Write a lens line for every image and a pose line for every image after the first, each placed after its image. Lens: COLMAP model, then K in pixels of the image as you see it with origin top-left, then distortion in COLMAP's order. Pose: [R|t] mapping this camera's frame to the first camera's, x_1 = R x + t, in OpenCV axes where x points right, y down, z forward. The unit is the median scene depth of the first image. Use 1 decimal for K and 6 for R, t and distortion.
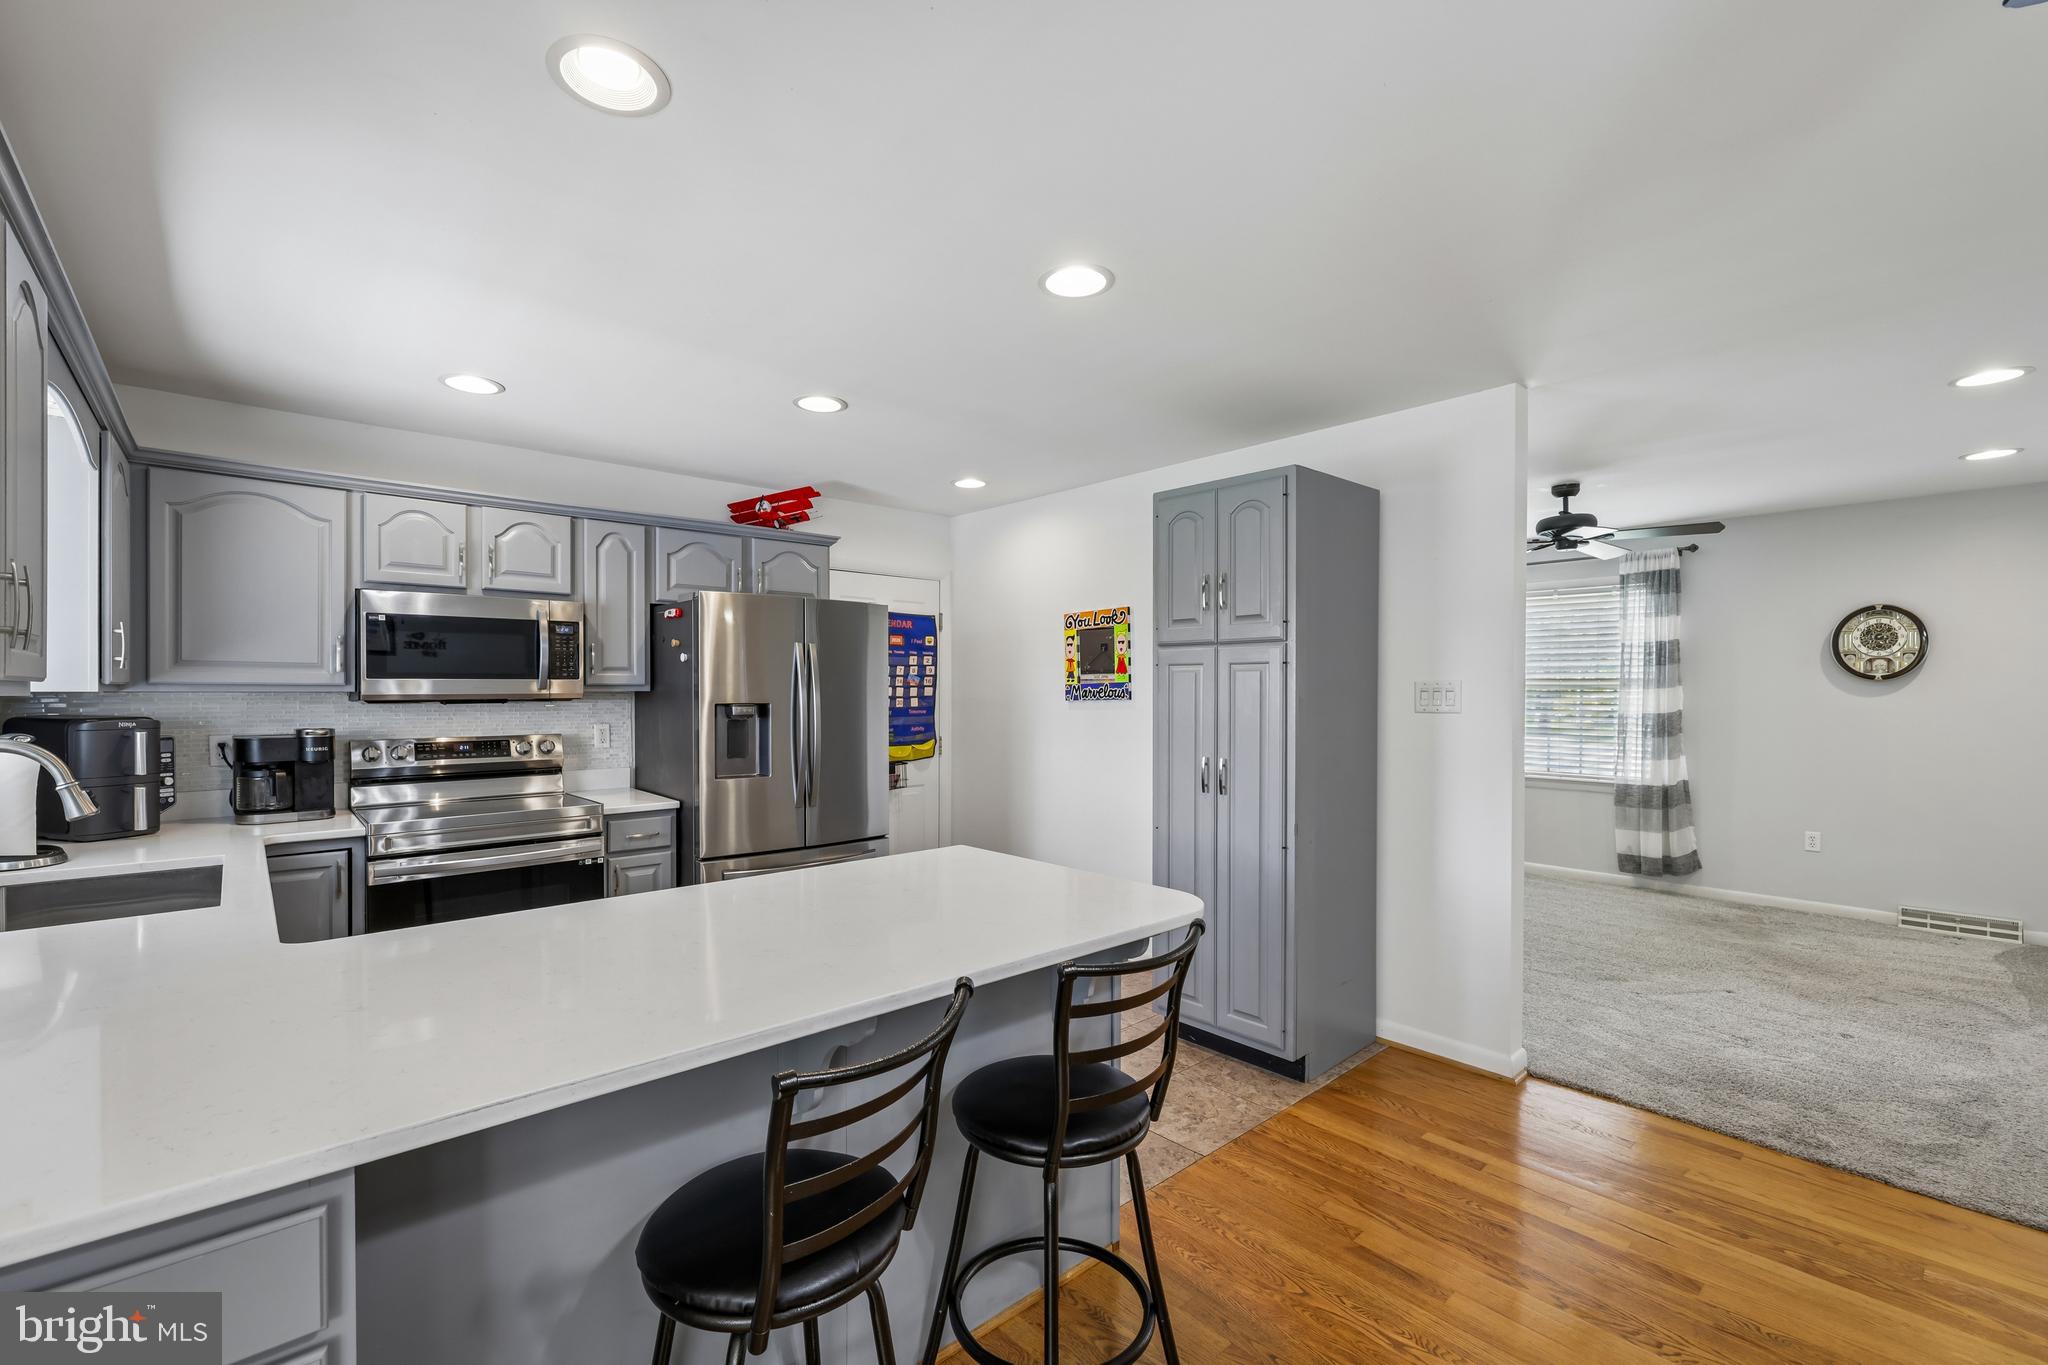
lens RADIAL K [[871.9, 0, 987.4], [0, 871.9, 699.1], [0, 0, 1]] dist [-0.002664, 0.003199]
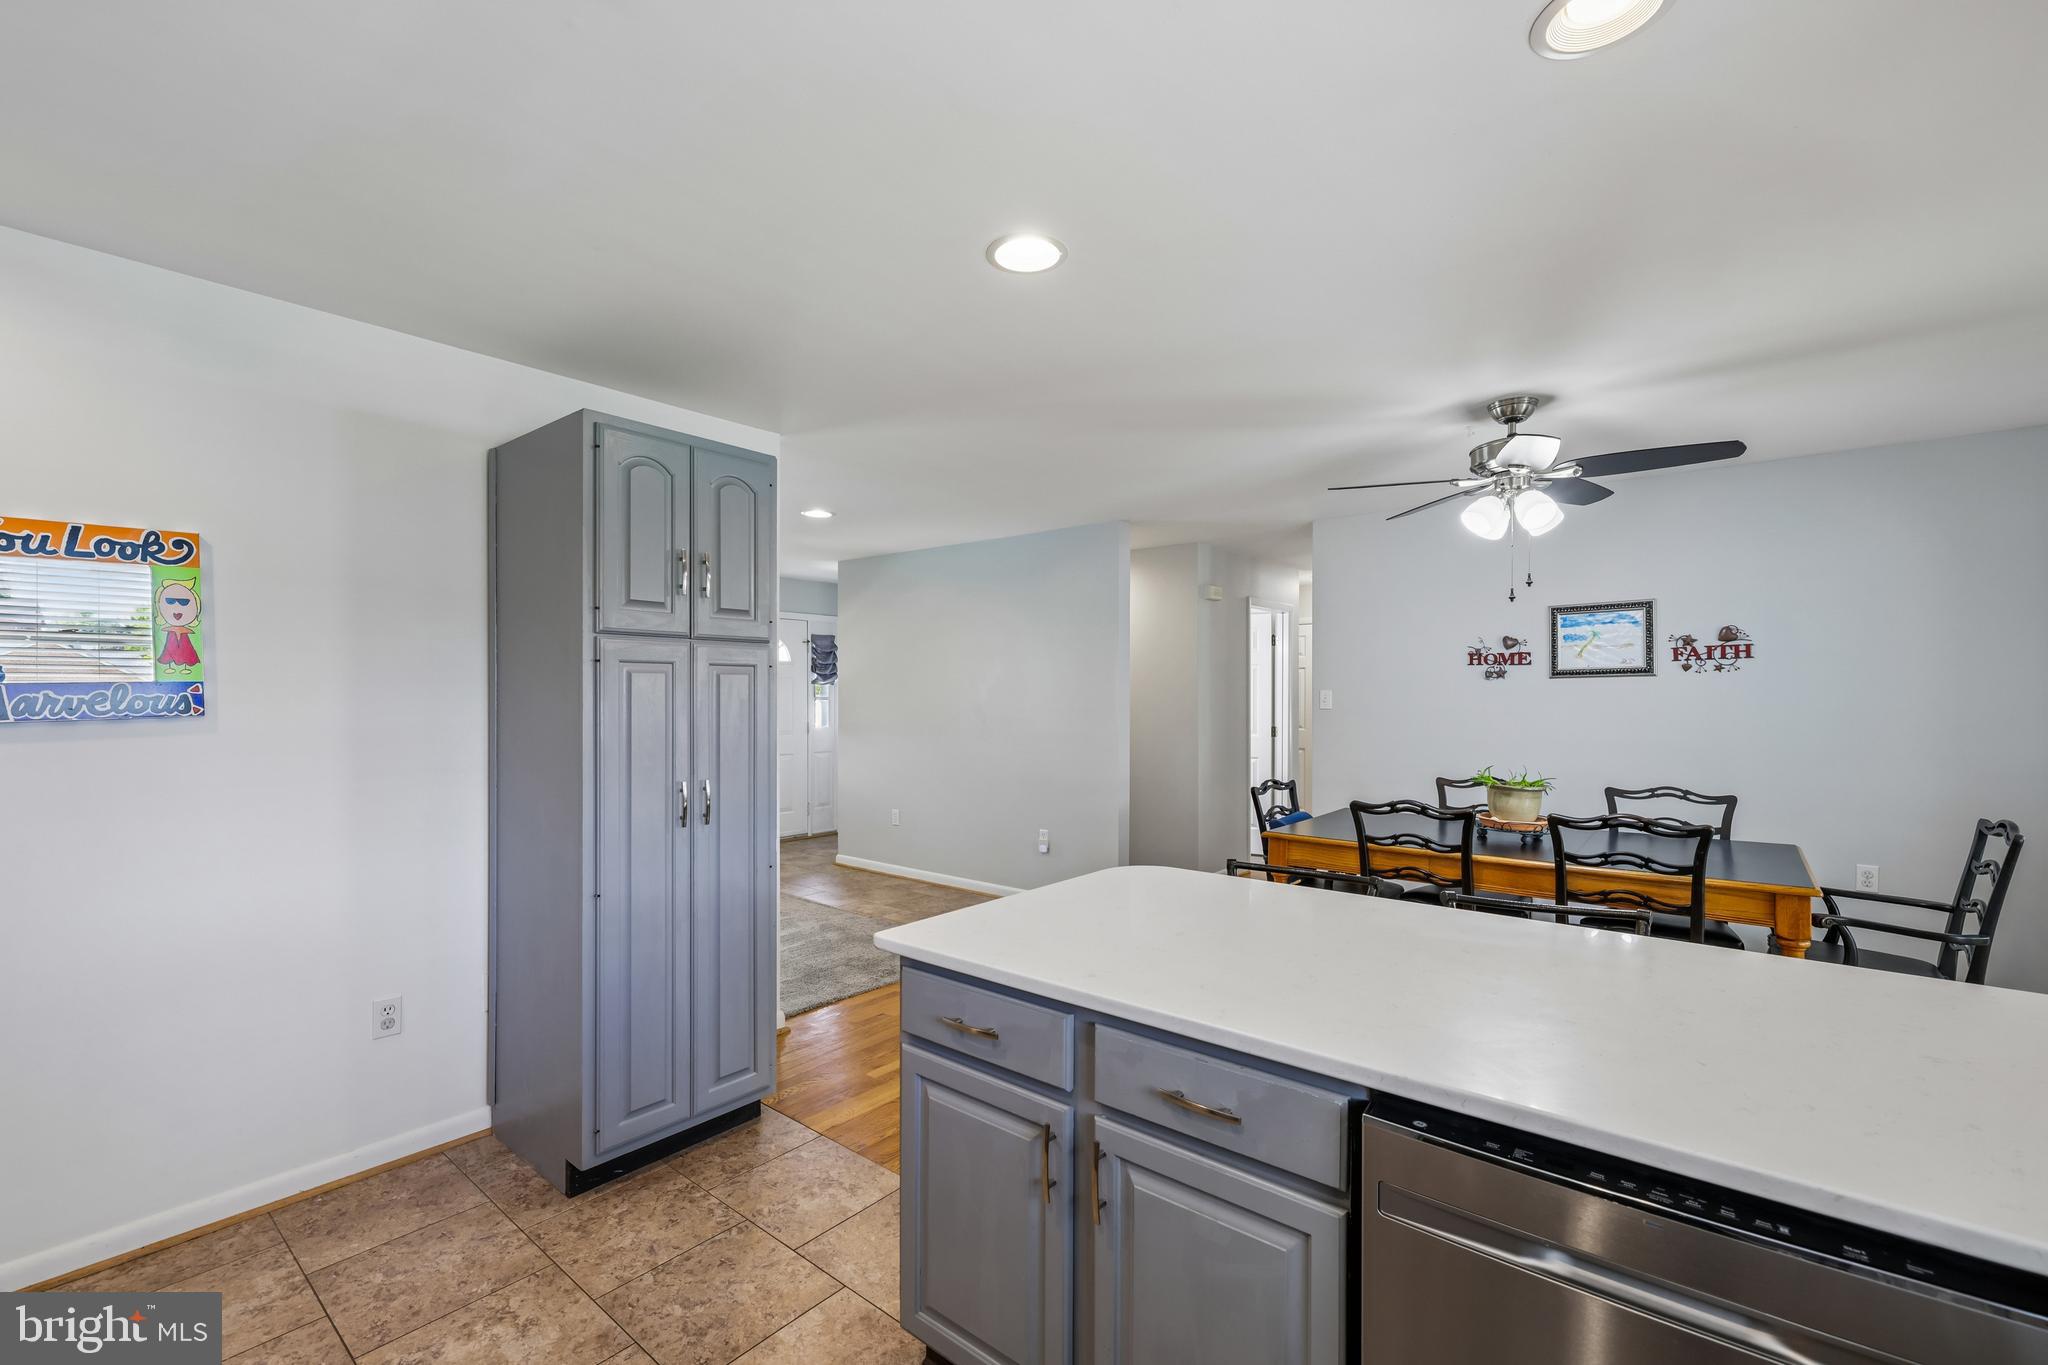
lens RADIAL K [[871.9, 0, 1016.4], [0, 871.9, 701.7], [0, 0, 1]] dist [-0.002664, 0.003199]
pose [[-0.151125, -0.009756, 0.988466, -0.504436], [0.011825, 0.999862, 0.011676, -0.009807], [-0.988444, 0.013453, -0.150989, 0.728895]]
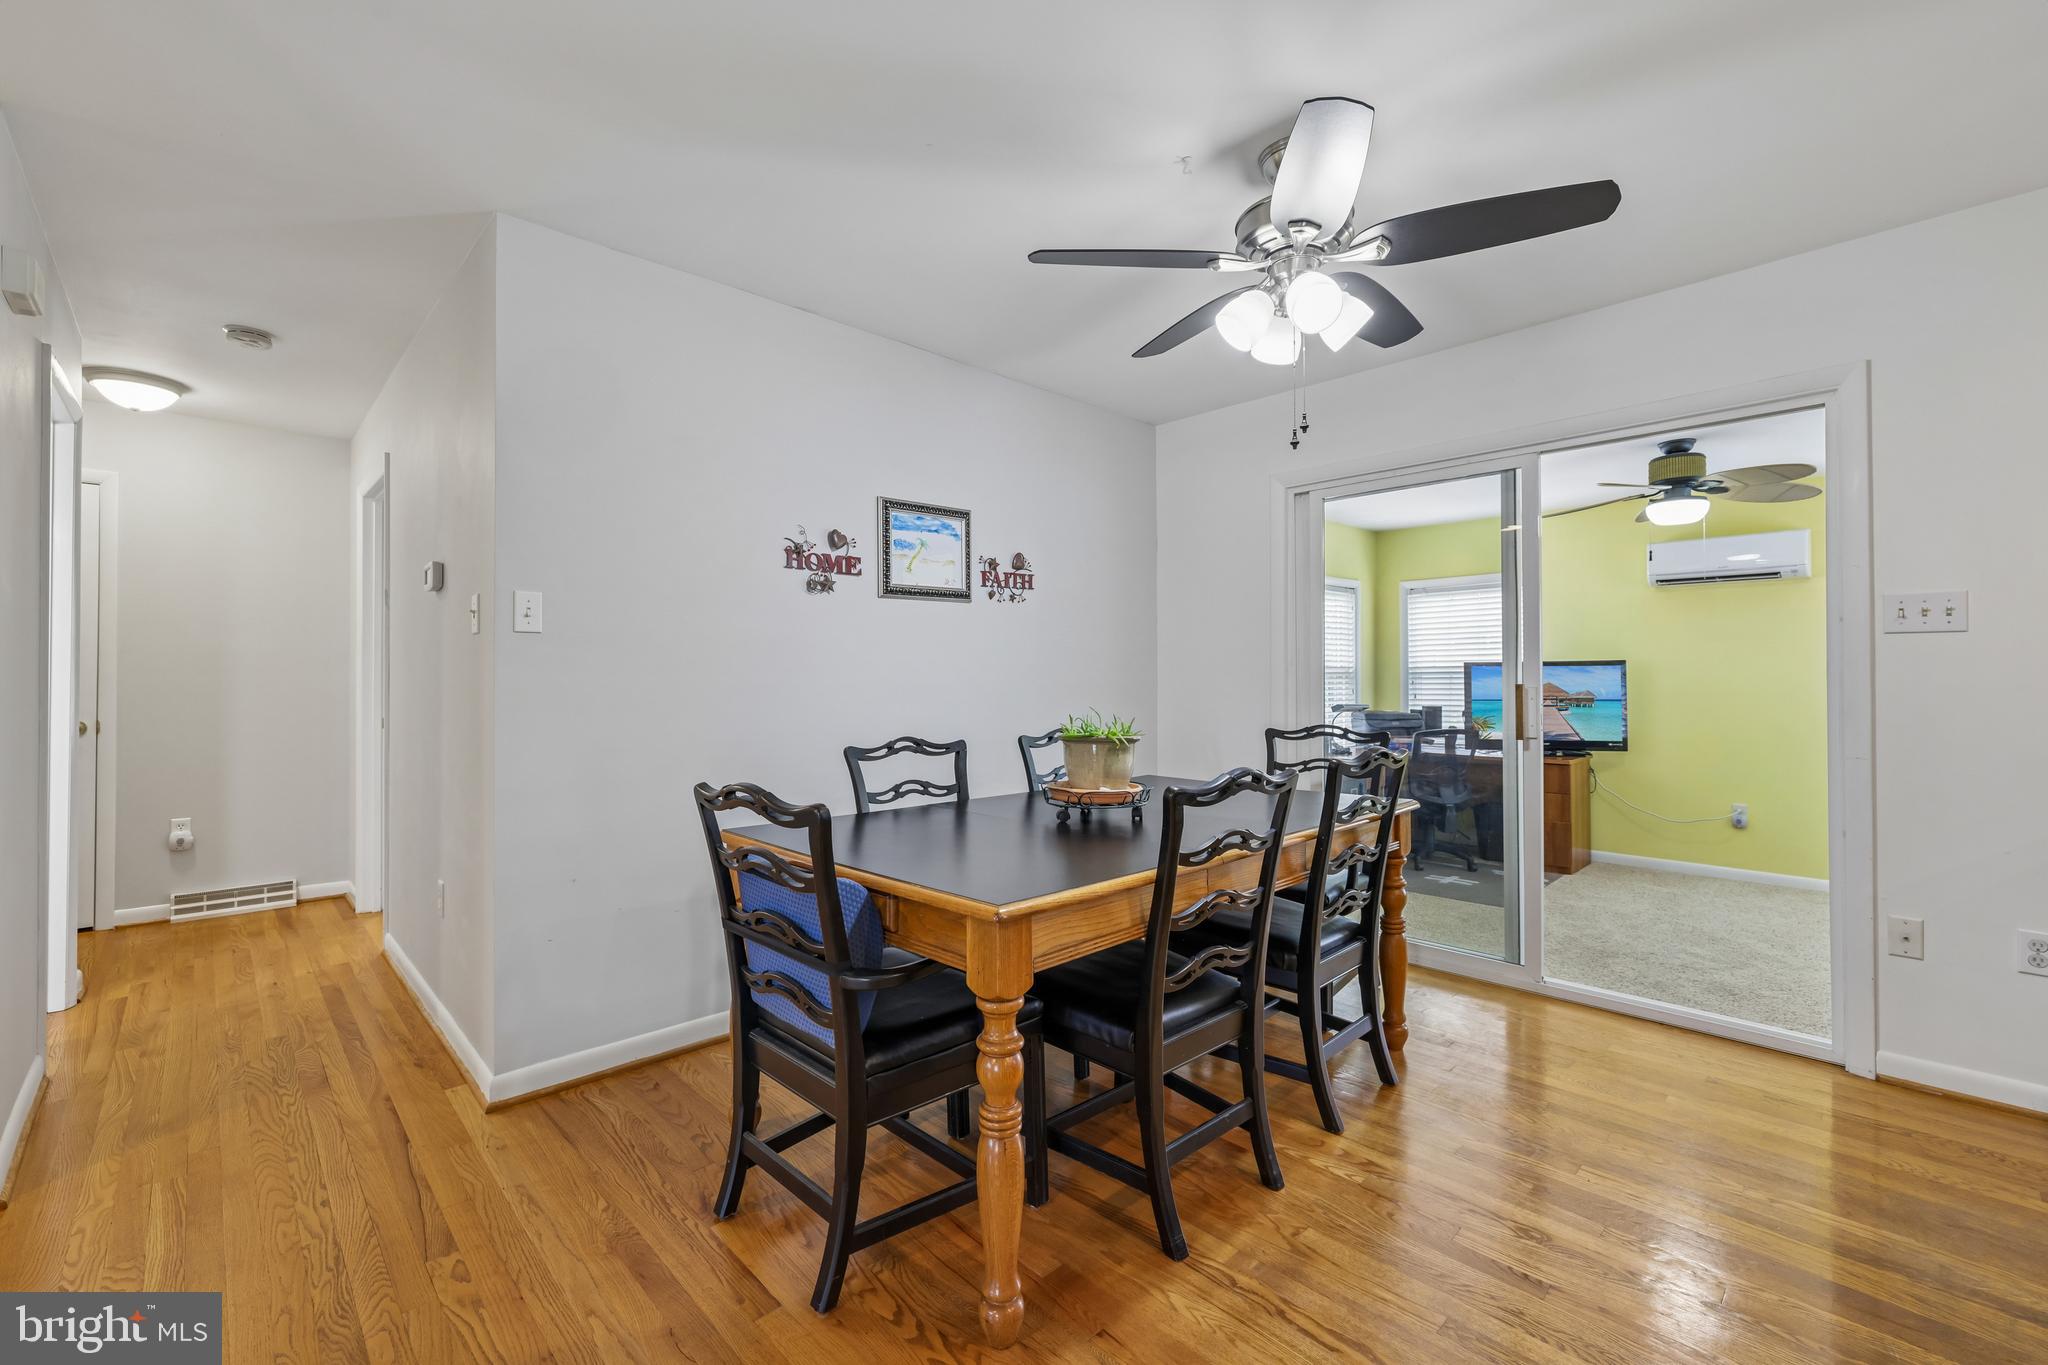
lens RADIAL K [[871.9, 0, 991.5], [0, 871.9, 664.8], [0, 0, 1]] dist [-0.002664, 0.003199]
pose [[-0.999285, 0.000979, -0.037785, 0.507137], [0.001246, 0.999975, -0.007030, 0.053996], [0.037777, -0.007072, -0.999261, 0.679186]]
